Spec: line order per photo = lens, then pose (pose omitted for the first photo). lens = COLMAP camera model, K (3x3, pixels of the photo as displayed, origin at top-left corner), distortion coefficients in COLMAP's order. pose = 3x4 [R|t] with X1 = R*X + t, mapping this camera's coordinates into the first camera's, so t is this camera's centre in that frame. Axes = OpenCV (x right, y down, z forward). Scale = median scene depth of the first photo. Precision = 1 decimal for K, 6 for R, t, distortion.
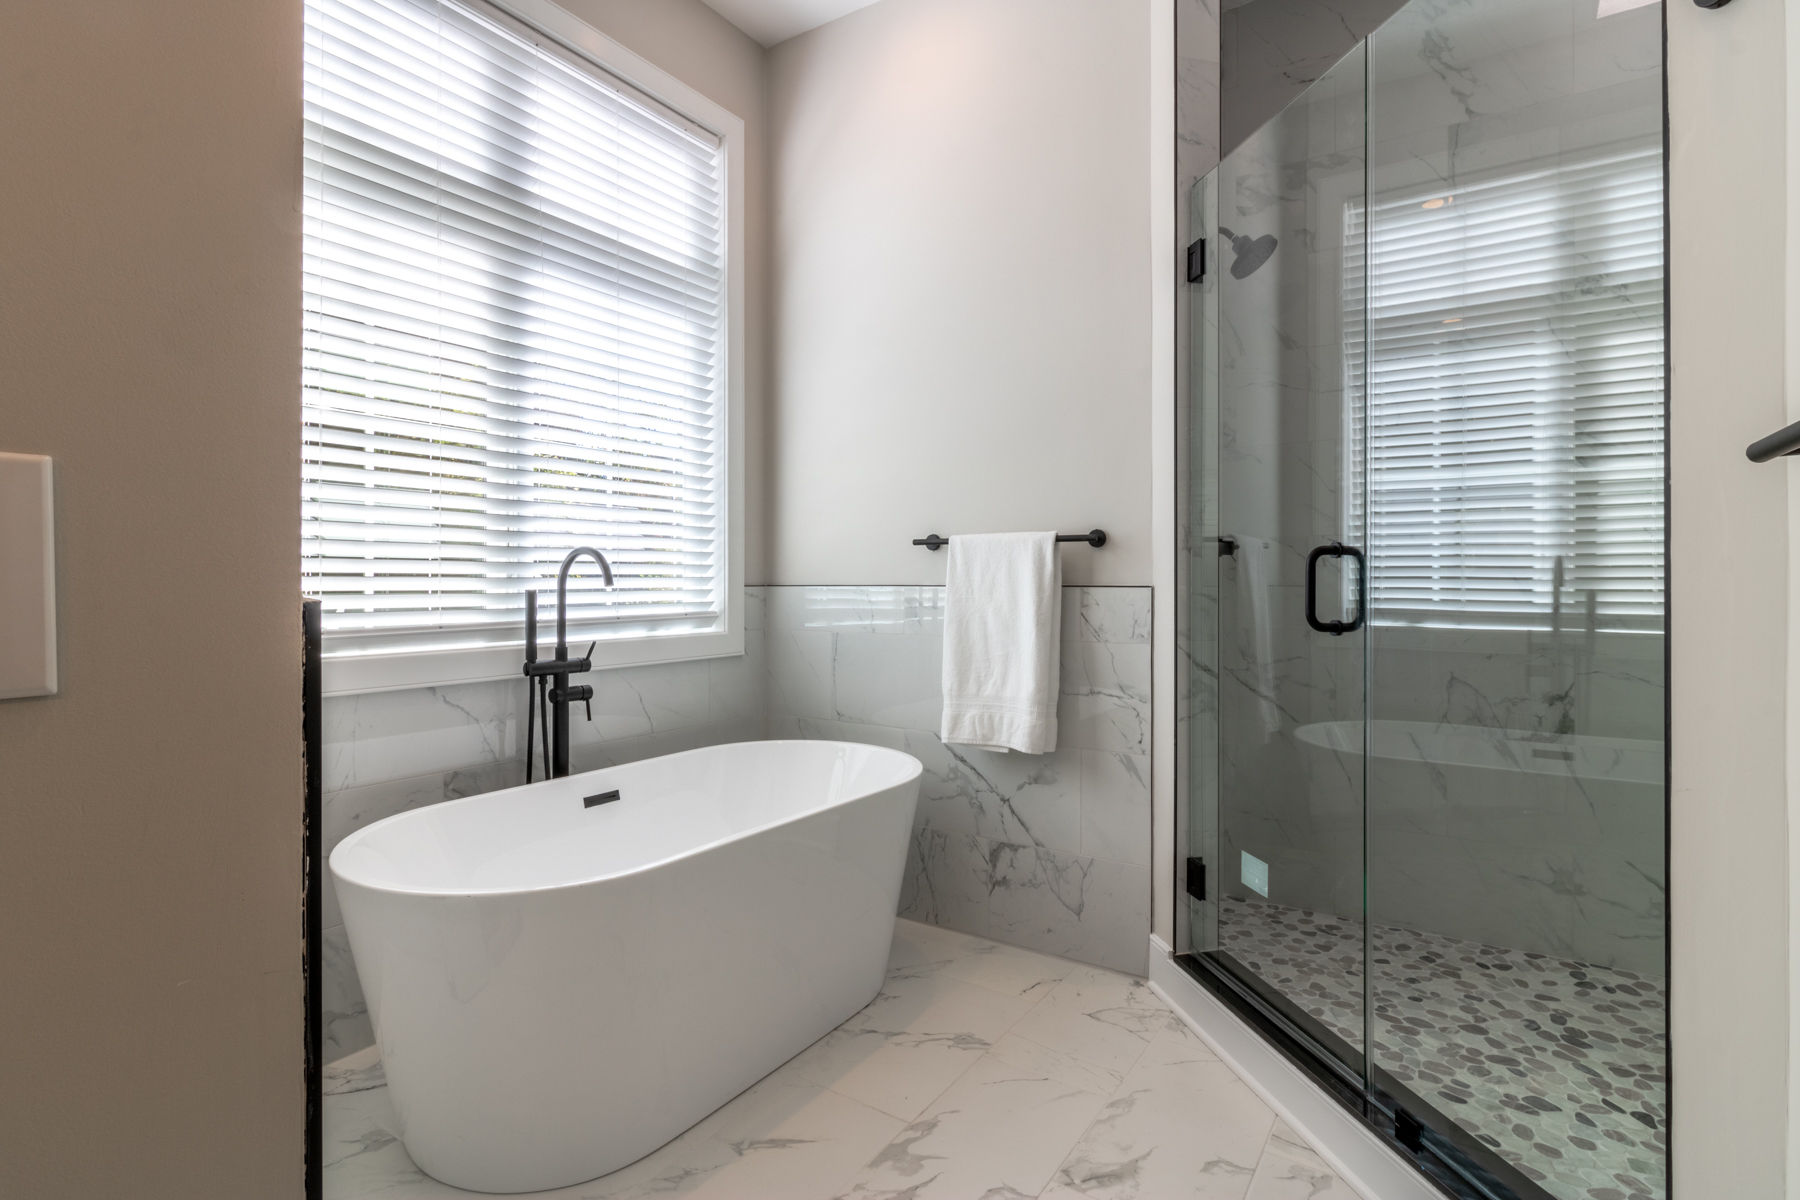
lens RADIAL K [[893.5, 0, 898.0], [0, 893.5, 578.9], [0, 0, 1]] dist [-0.001439, -0.000615]
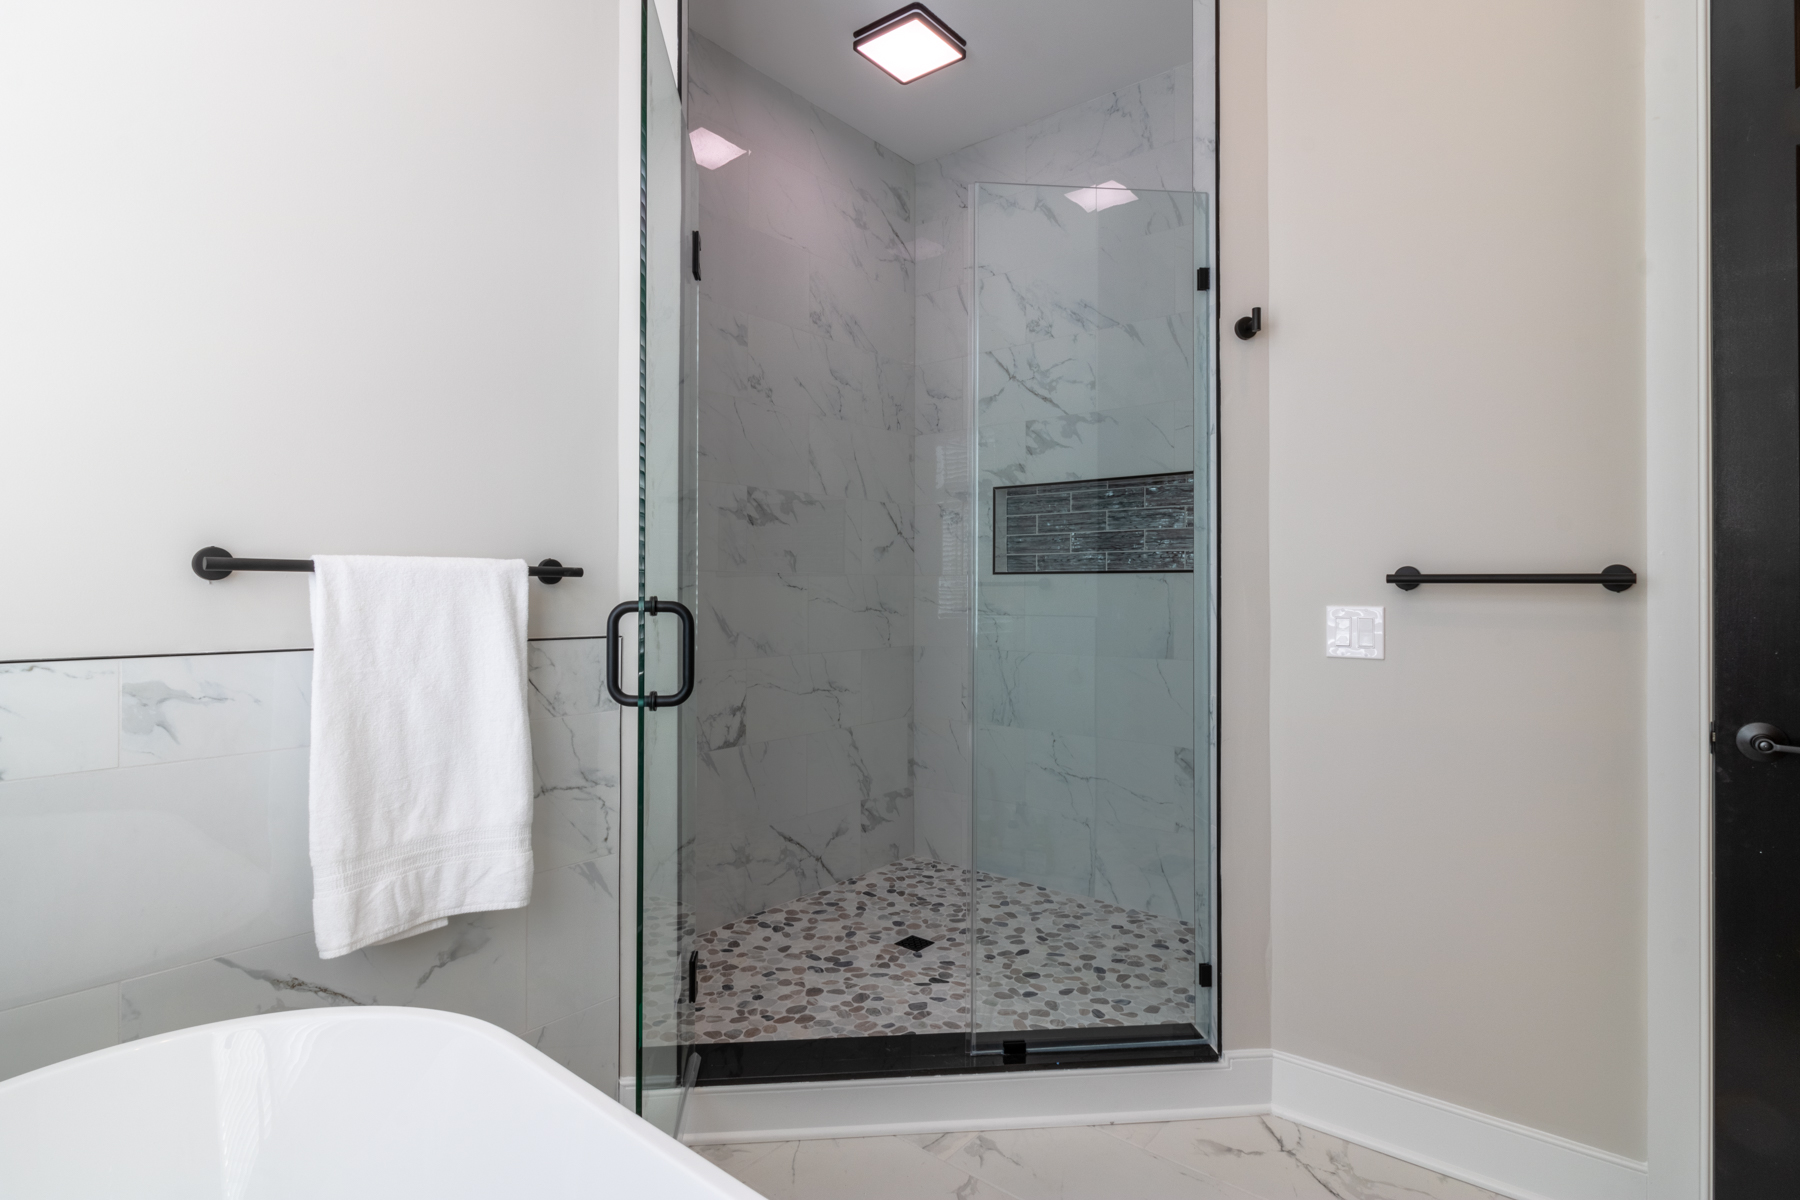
lens RADIAL K [[893.5, 0, 898.0], [0, 893.5, 578.9], [0, 0, 1]] dist [-0.001439, -0.000615]
pose [[0.079206, 0.010710, 0.996801, -0.495381], [-0.007506, 0.999920, -0.010148, -0.036924], [-0.996830, -0.006678, 0.079280, 0.713420]]
